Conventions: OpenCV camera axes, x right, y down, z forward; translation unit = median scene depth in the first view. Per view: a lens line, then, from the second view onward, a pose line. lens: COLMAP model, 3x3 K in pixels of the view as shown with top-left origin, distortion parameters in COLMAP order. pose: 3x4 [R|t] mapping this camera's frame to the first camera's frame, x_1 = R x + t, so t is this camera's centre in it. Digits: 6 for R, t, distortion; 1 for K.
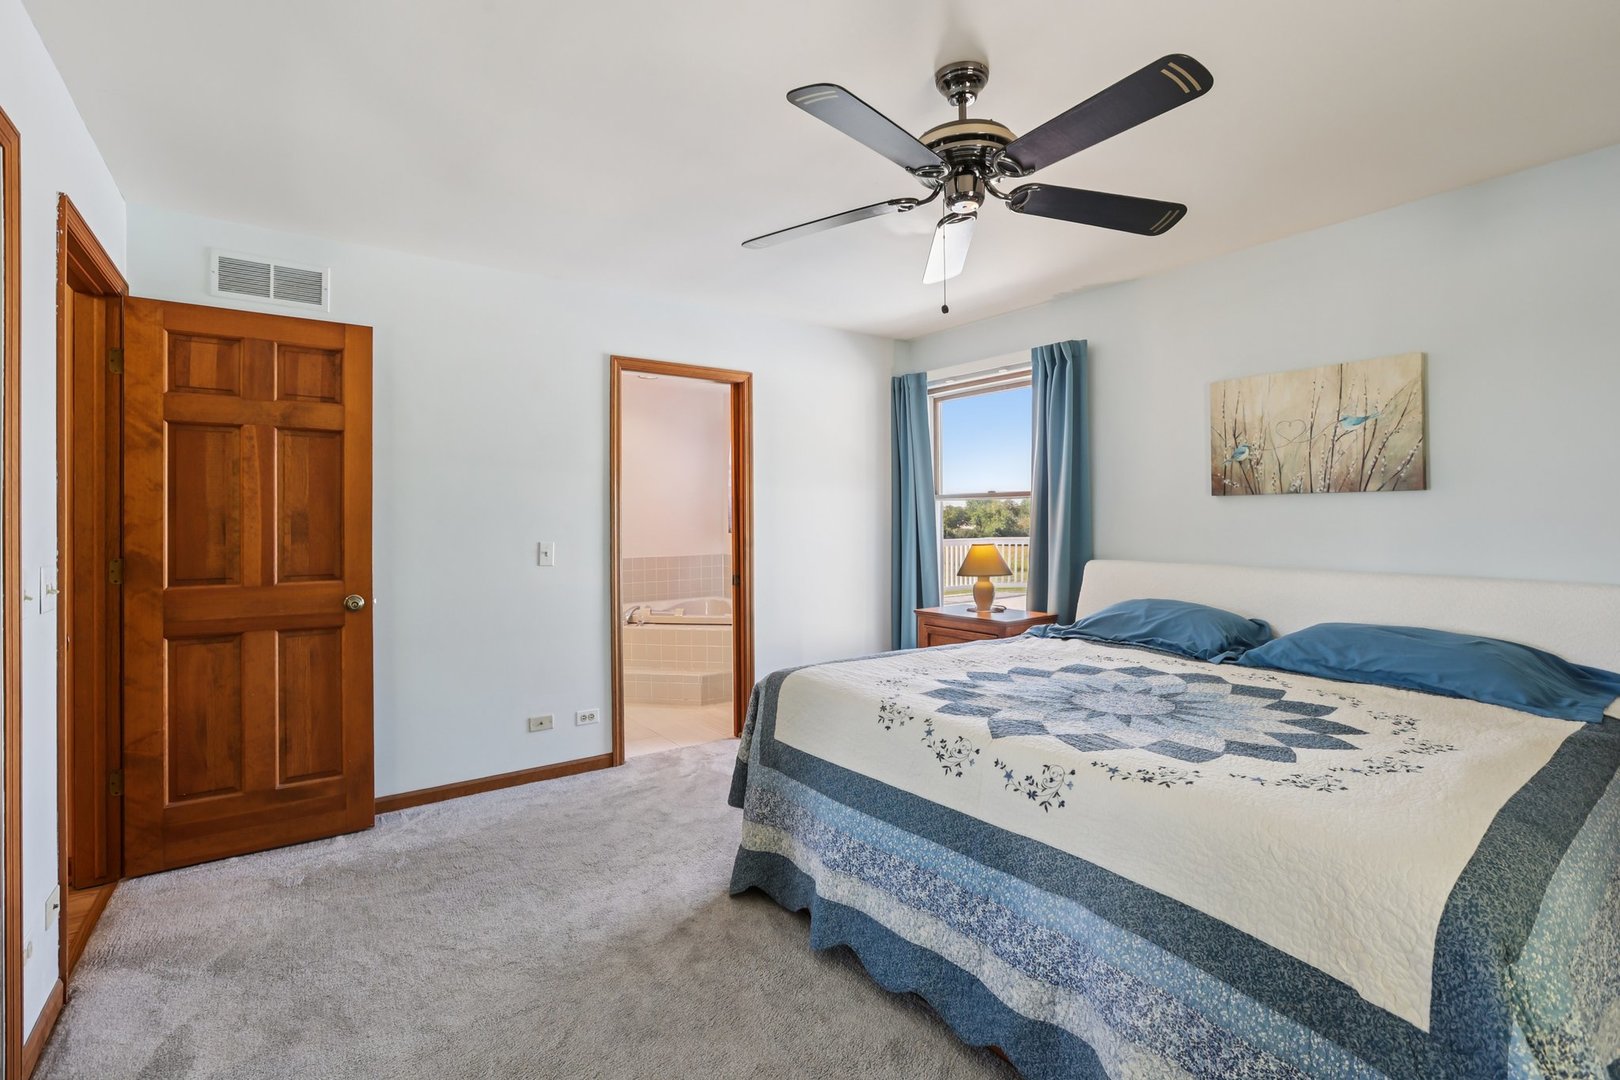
lens RADIAL K [[726.0, 0, 807.5], [0, 726.0, 526.3], [0, 0, 1]] dist [-0.030753, 0.001855]
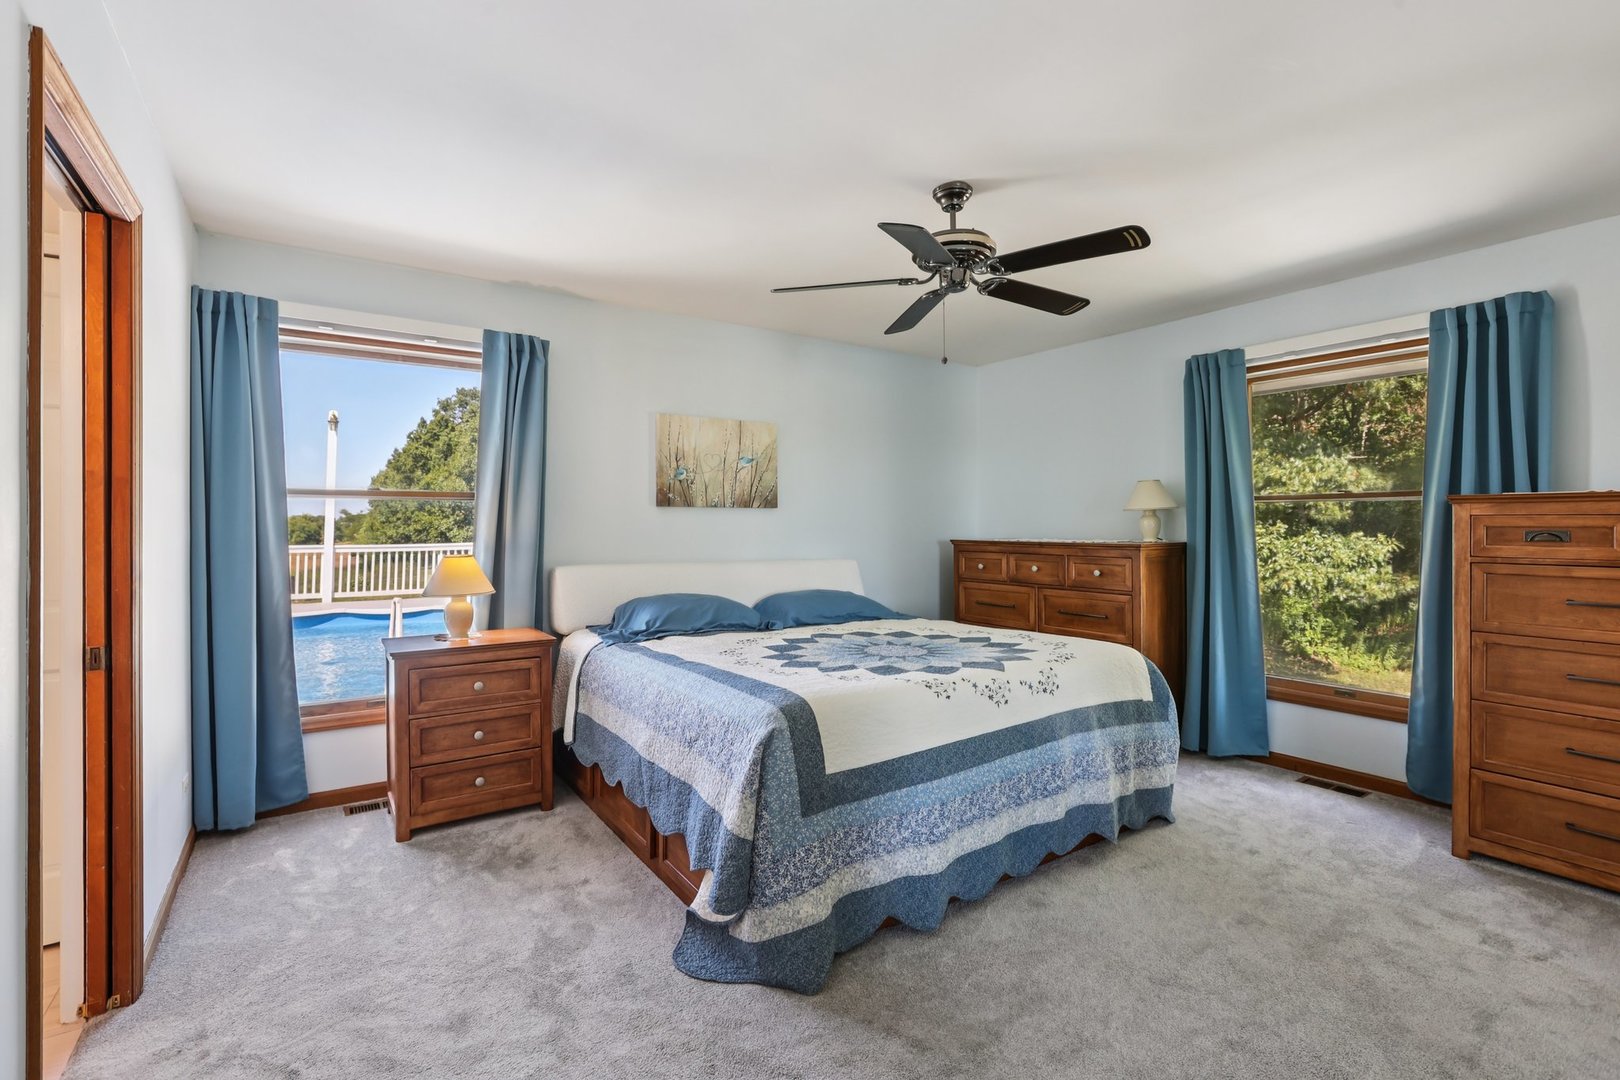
lens RADIAL K [[726.0, 0, 801.2], [0, 726.0, 529.1], [0, 0, 1]] dist [-0.030753, 0.001855]
pose [[0.042682, -0.001364, 0.999088, -0.734076], [0.008557, 0.999963, 0.001000, -0.003358], [-0.999052, 0.008506, 0.042692, 0.792060]]
